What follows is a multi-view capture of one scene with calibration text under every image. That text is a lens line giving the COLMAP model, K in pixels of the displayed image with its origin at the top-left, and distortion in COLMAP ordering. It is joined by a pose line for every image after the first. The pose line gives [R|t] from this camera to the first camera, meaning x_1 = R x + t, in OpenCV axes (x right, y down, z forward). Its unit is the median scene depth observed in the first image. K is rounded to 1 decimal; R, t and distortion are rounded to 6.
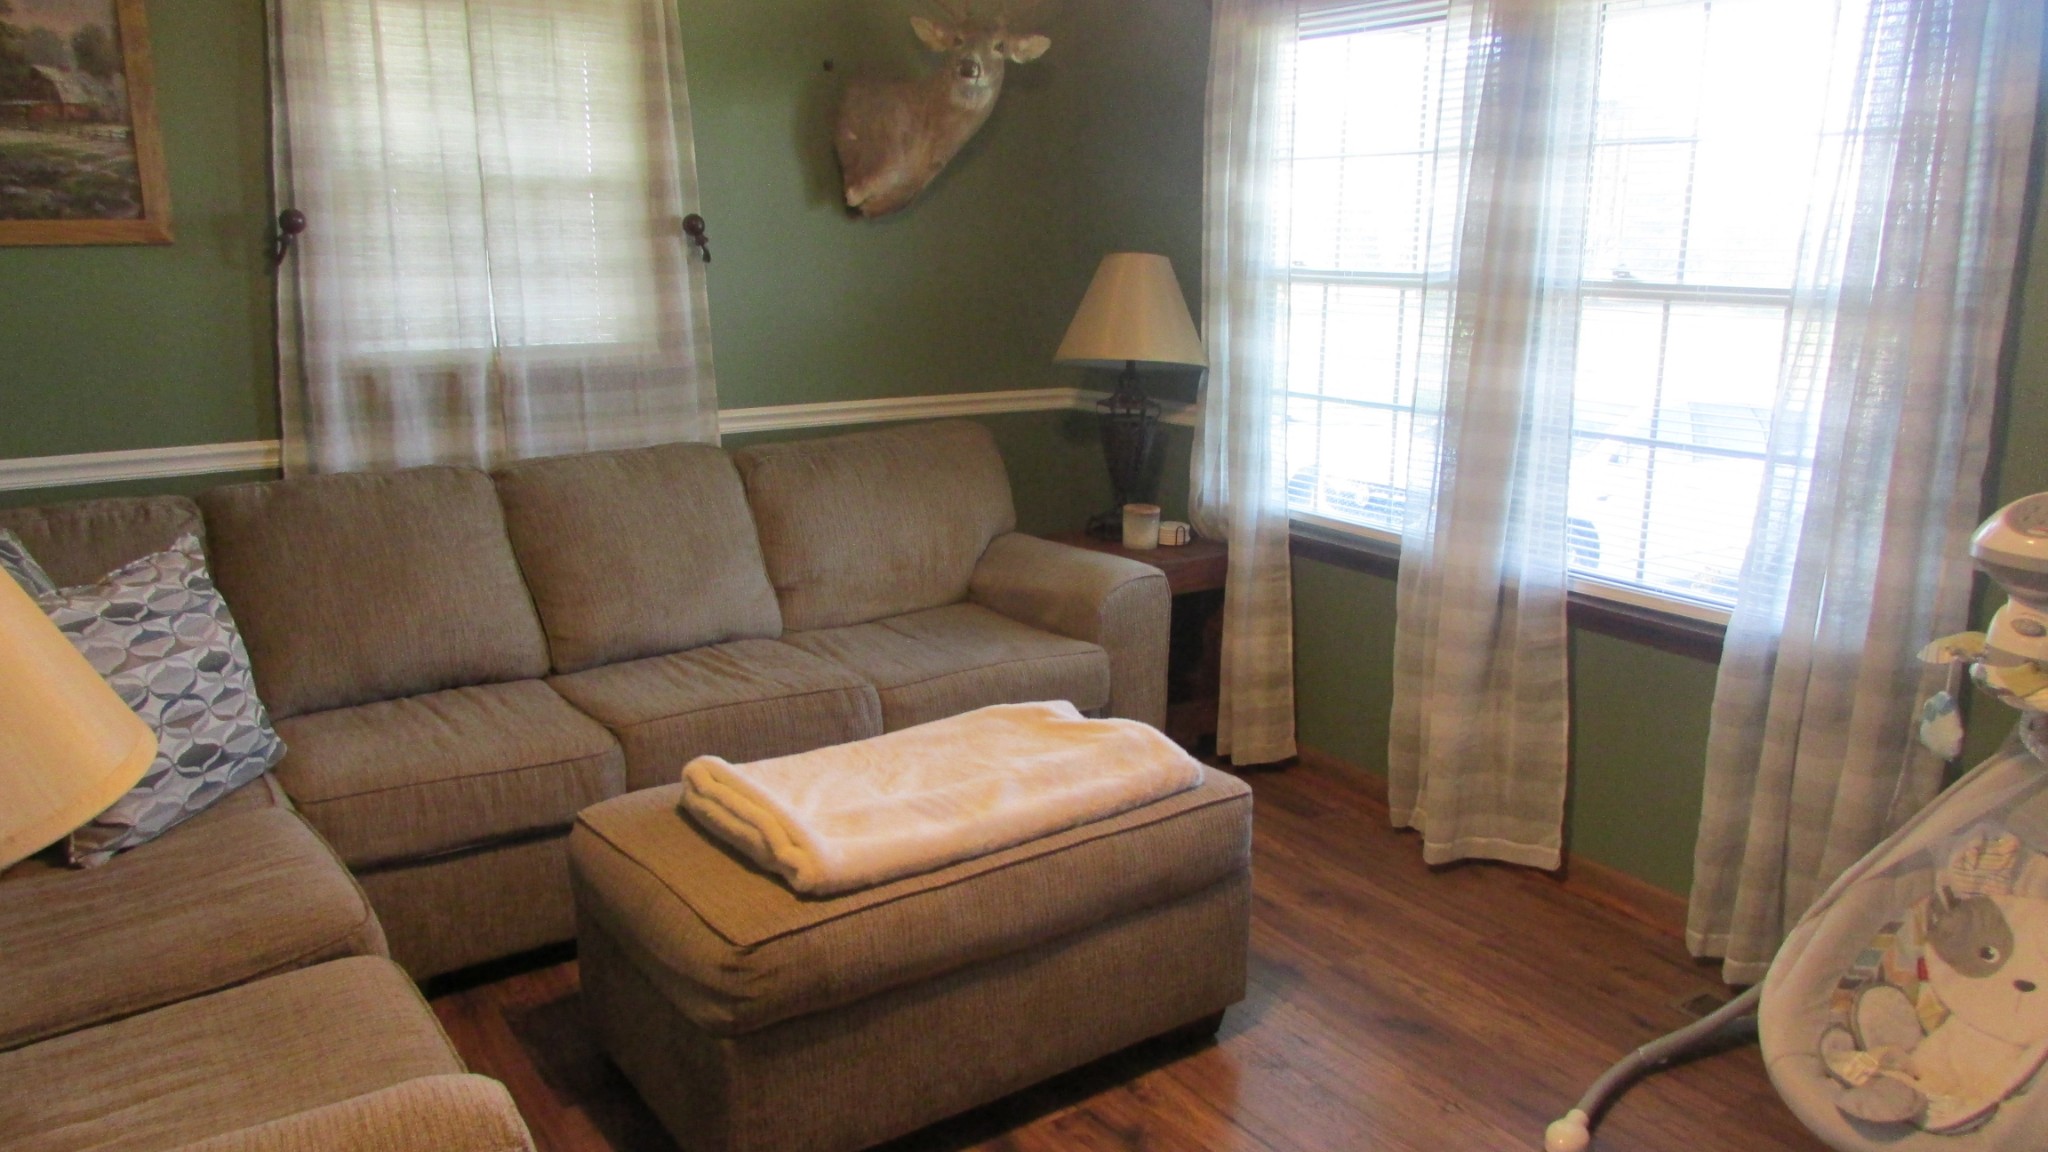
lens RADIAL K [[1499.2, 0, 1024.0], [0, 1499.2, 576.0], [0, 0, 1]] dist [-0.012573, 0.009195]
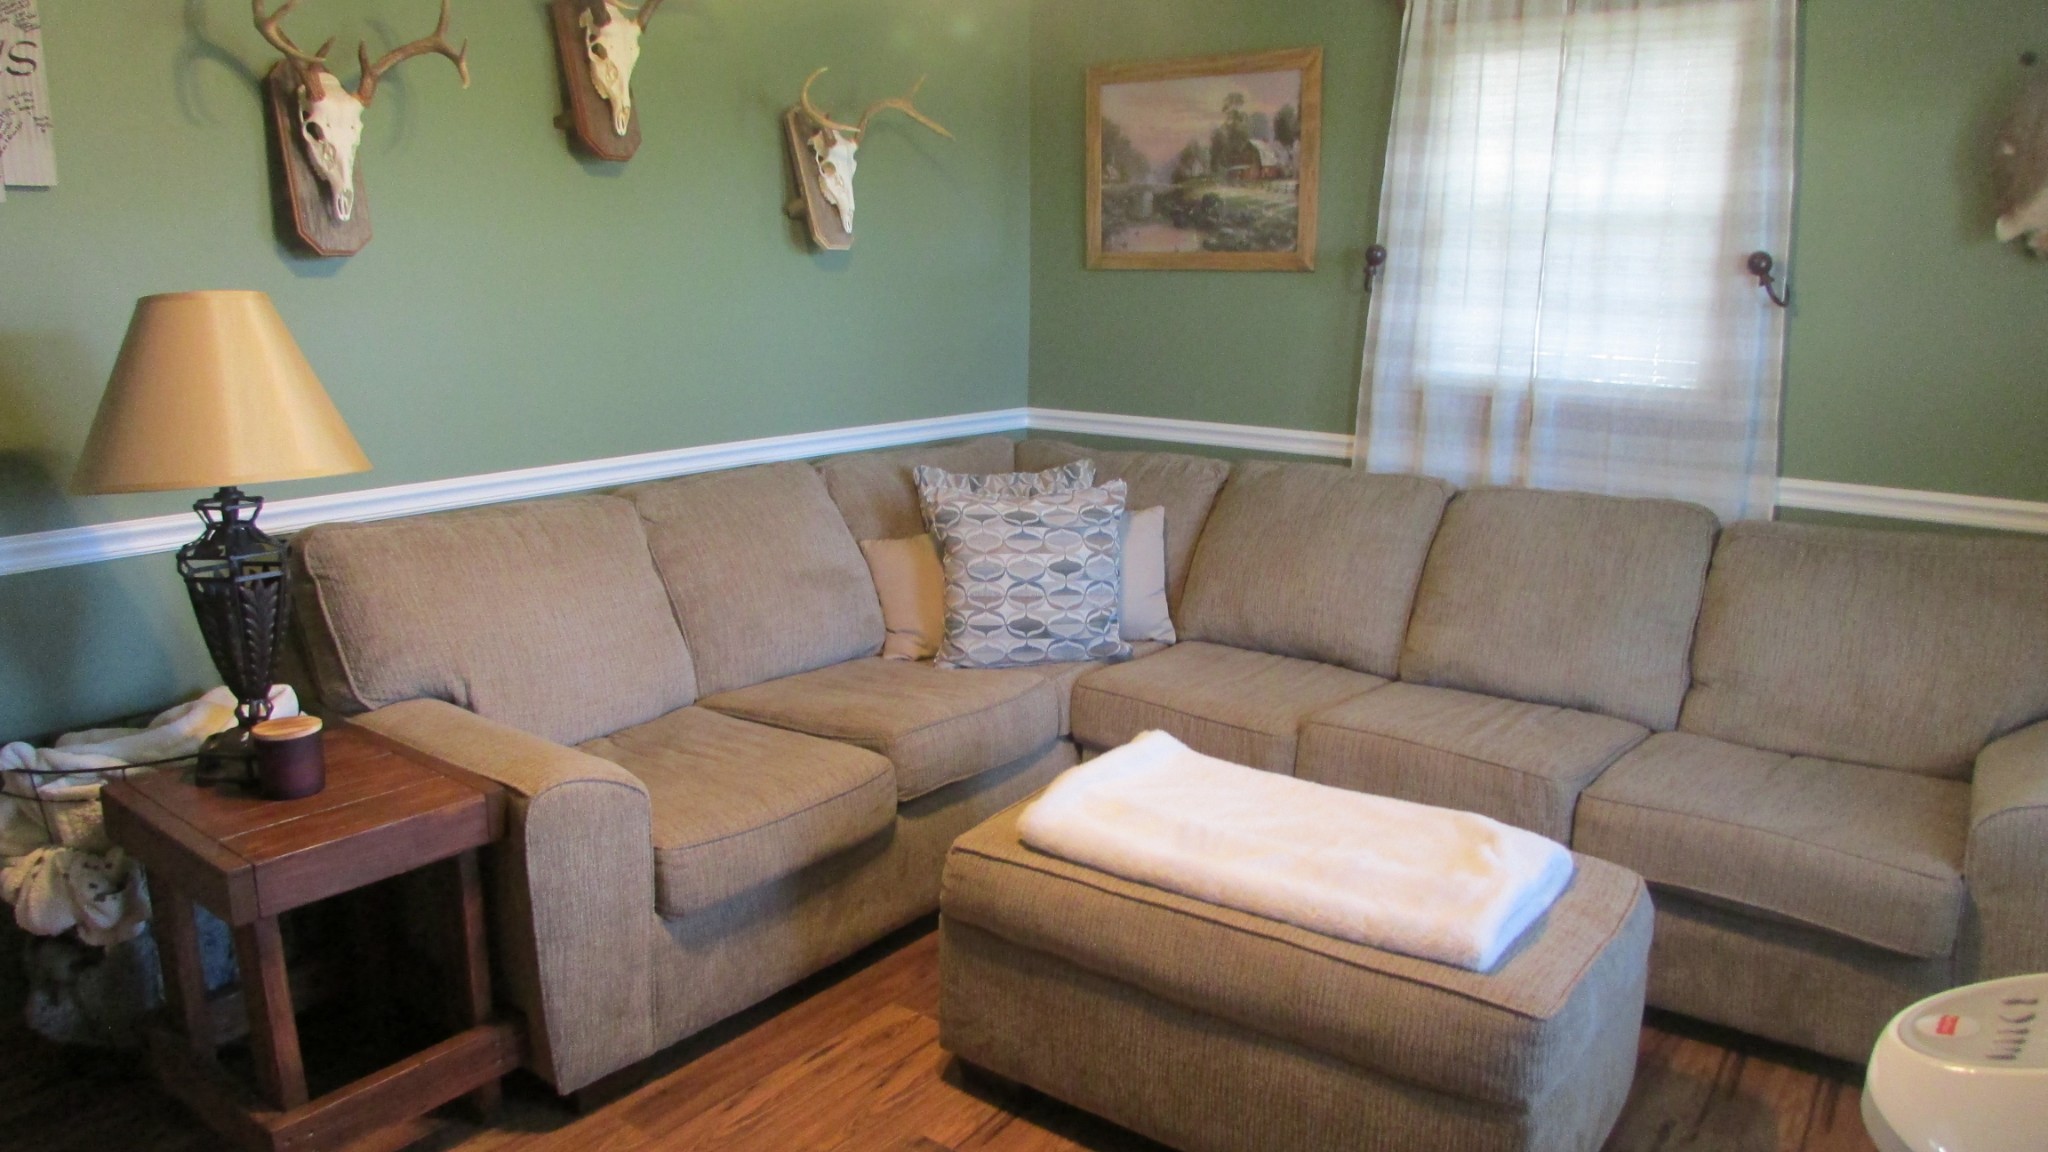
lens RADIAL K [[1499.2, 0, 1024.0], [0, 1499.2, 576.0], [0, 0, 1]] dist [-0.012573, 0.009195]
pose [[0.311434, 0.204297, -0.928047, 0.605679], [-0.226435, 0.964440, 0.136321, -0.094697], [0.922896, 0.167687, 0.346619, 0.391987]]
